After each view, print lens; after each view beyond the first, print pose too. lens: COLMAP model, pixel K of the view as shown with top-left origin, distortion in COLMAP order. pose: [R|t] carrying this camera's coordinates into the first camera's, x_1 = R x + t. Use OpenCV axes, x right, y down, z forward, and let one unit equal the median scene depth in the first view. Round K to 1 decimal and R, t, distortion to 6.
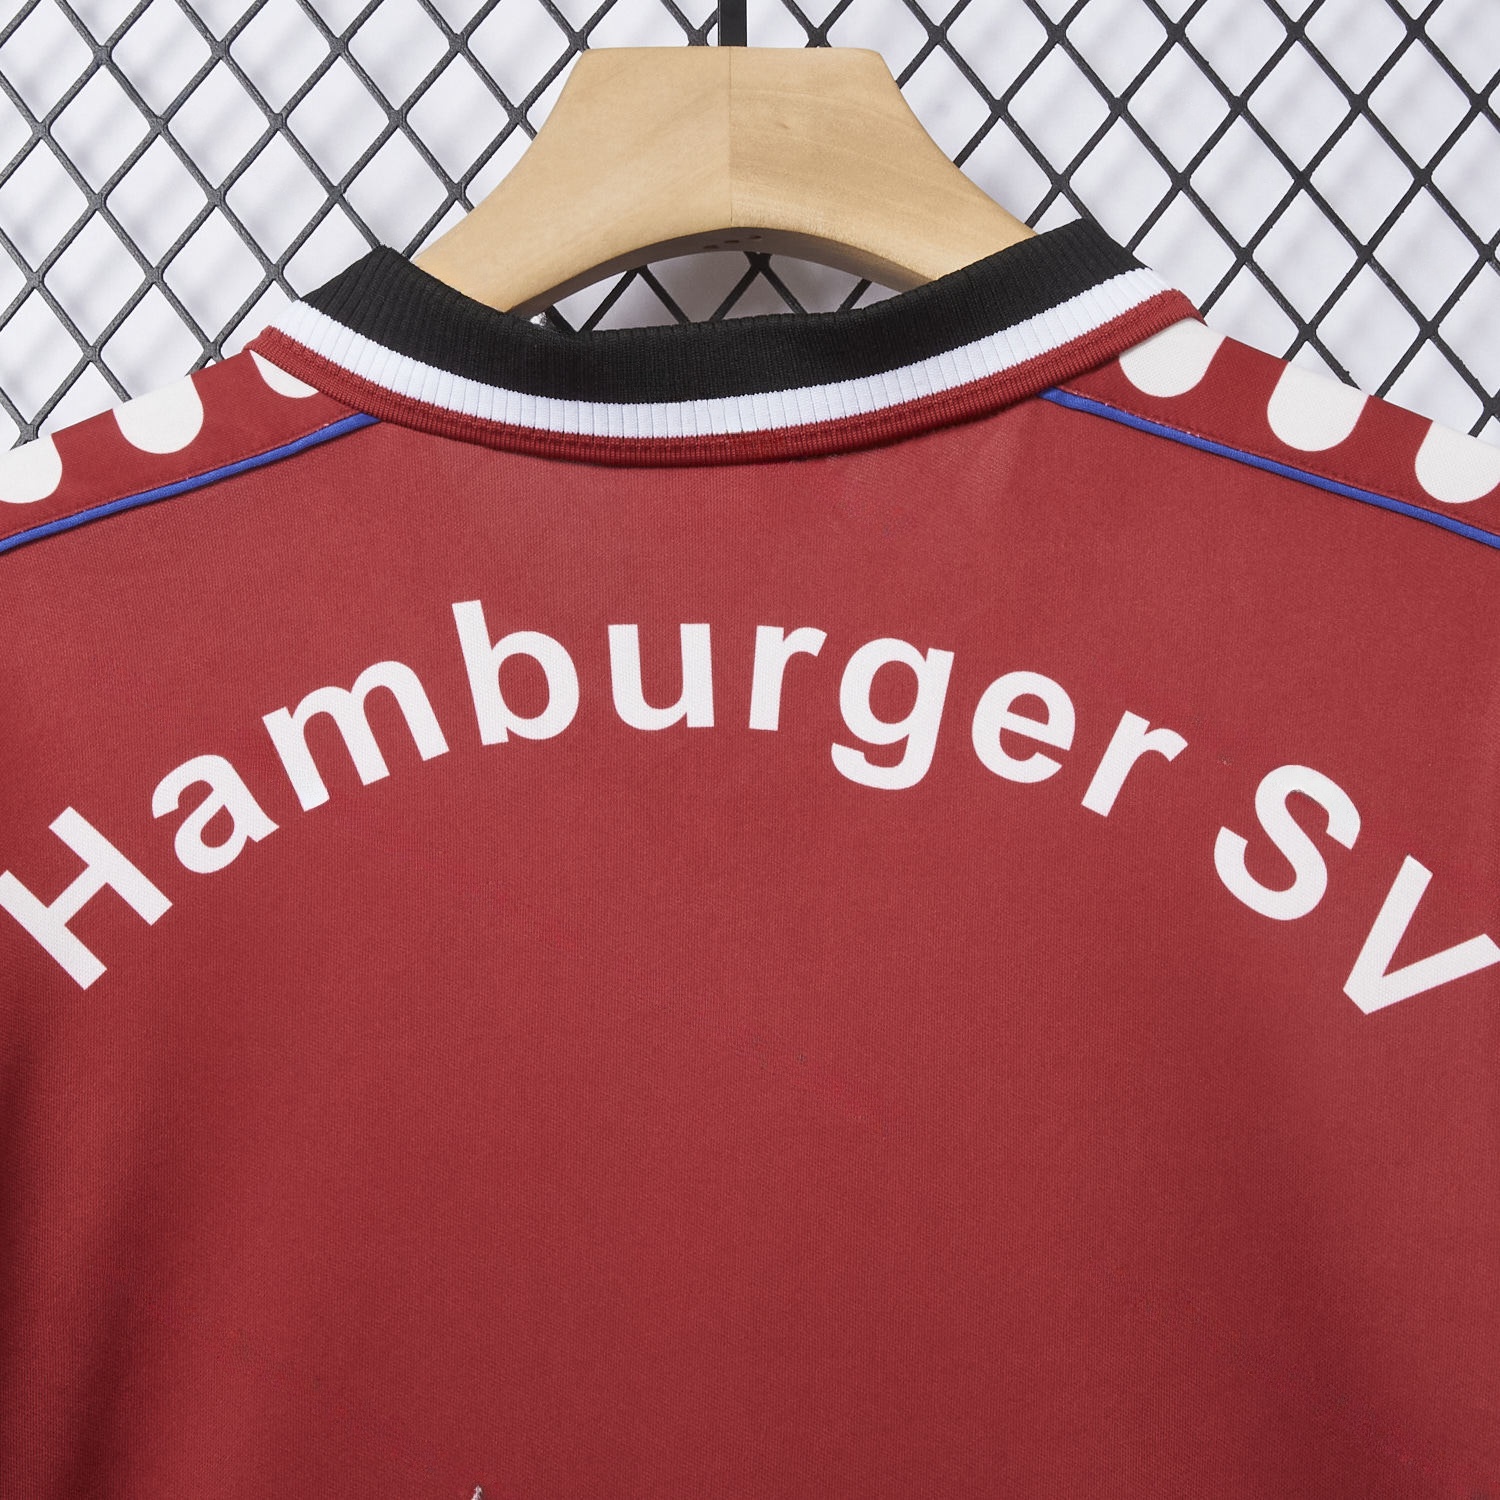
lens RADIAL K [[3320.6, 0, 752.0], [0, 3320.6, 756.7], [0, 0, 1]] dist [-0.067015, 0.000000]
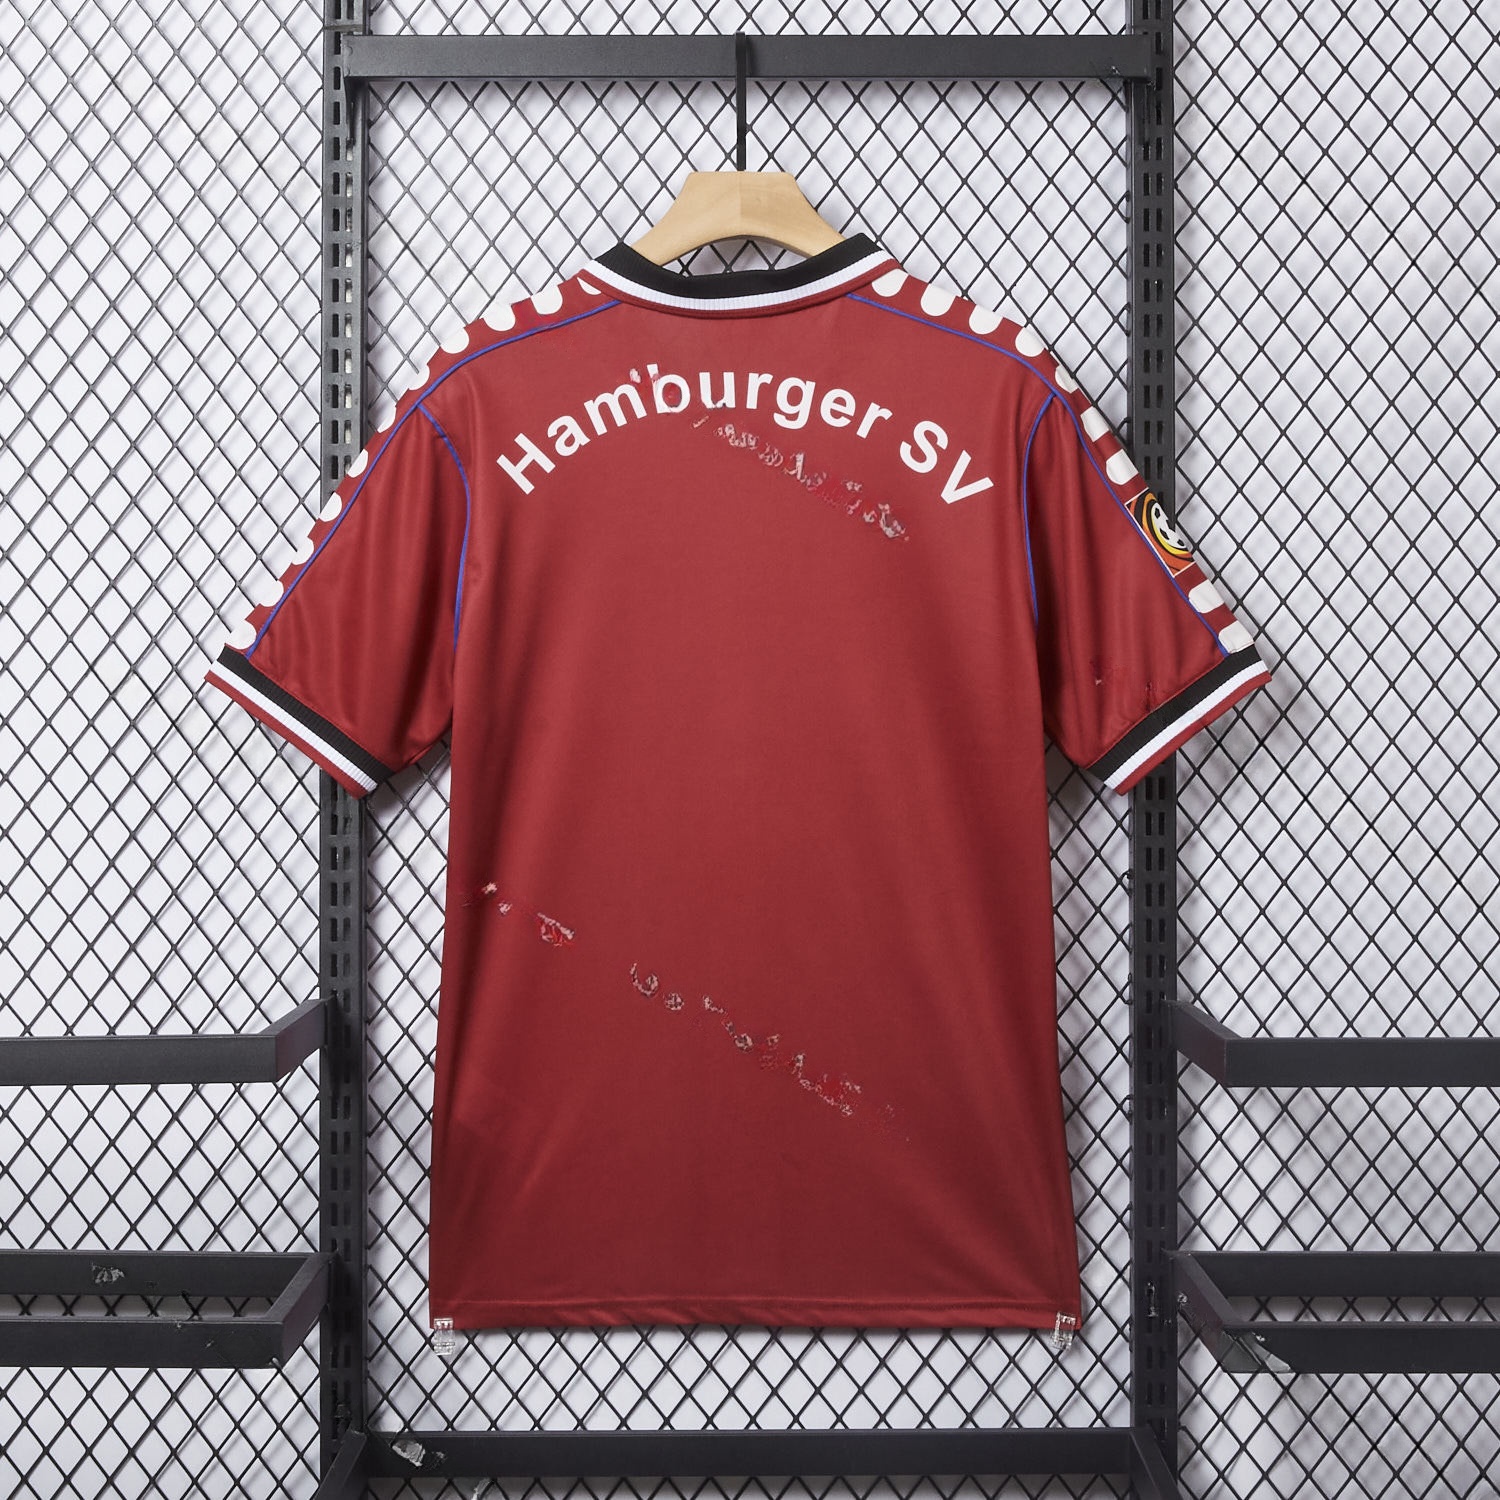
lens RADIAL K [[3320.6, 0, 718.7], [0, 3320.6, 703.1], [0, 0, 1]] dist [-0.067015, 0.000000]
pose [[0.999994, 0.003421, 0.000741, -0.027046], [-0.003481, 0.994175, 0.107725, -0.065248], [-0.000369, -0.107727, 0.994180, -1.978226]]
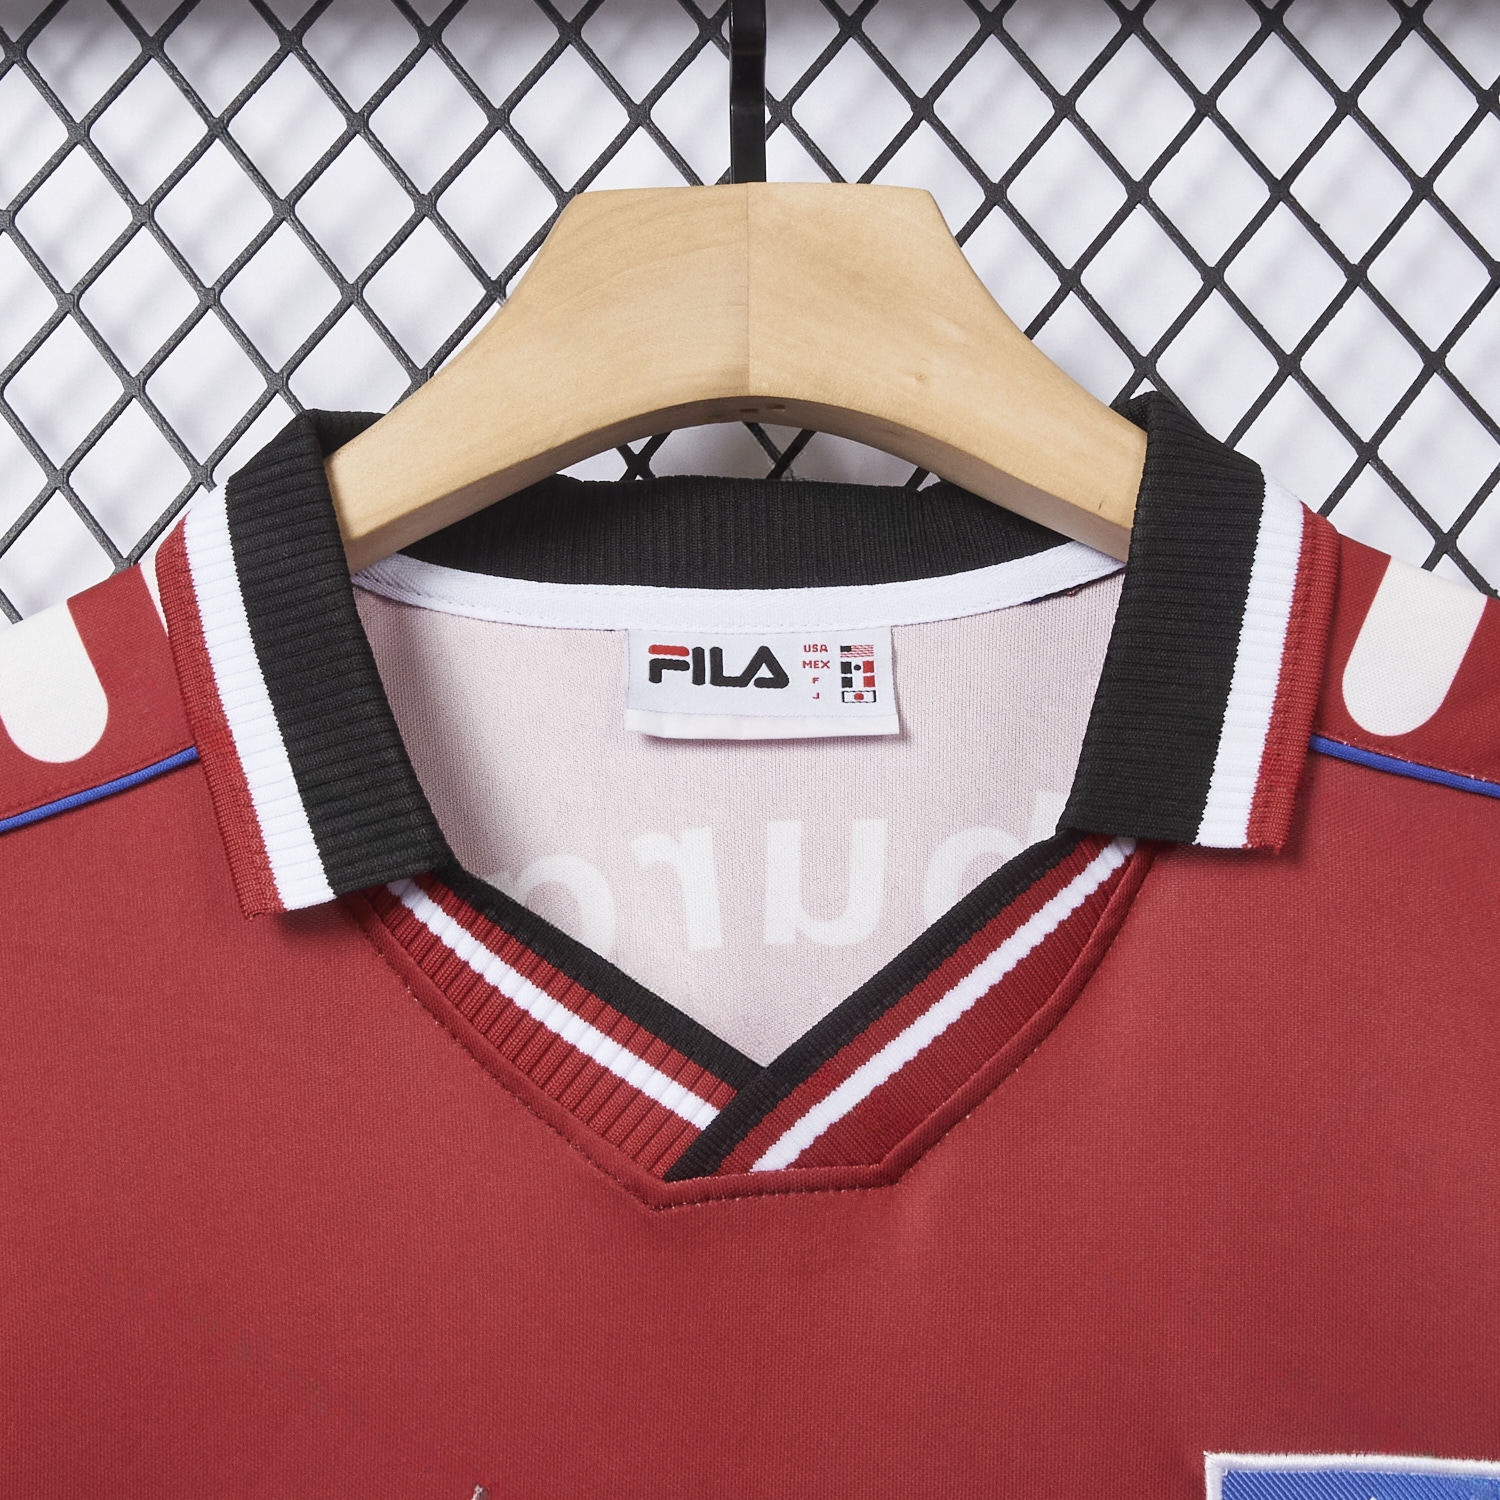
lens RADIAL K [[3320.6, 0, 756.8], [0, 3320.6, 744.4], [0, 0, 1]] dist [-0.067015, 0.000000]
pose [[0.999932, -0.001817, -0.011509, 0.005007], [0.000399, 0.992534, -0.121969, 0.023439], [0.011645, 0.121956, 0.992467, 0.187414]]
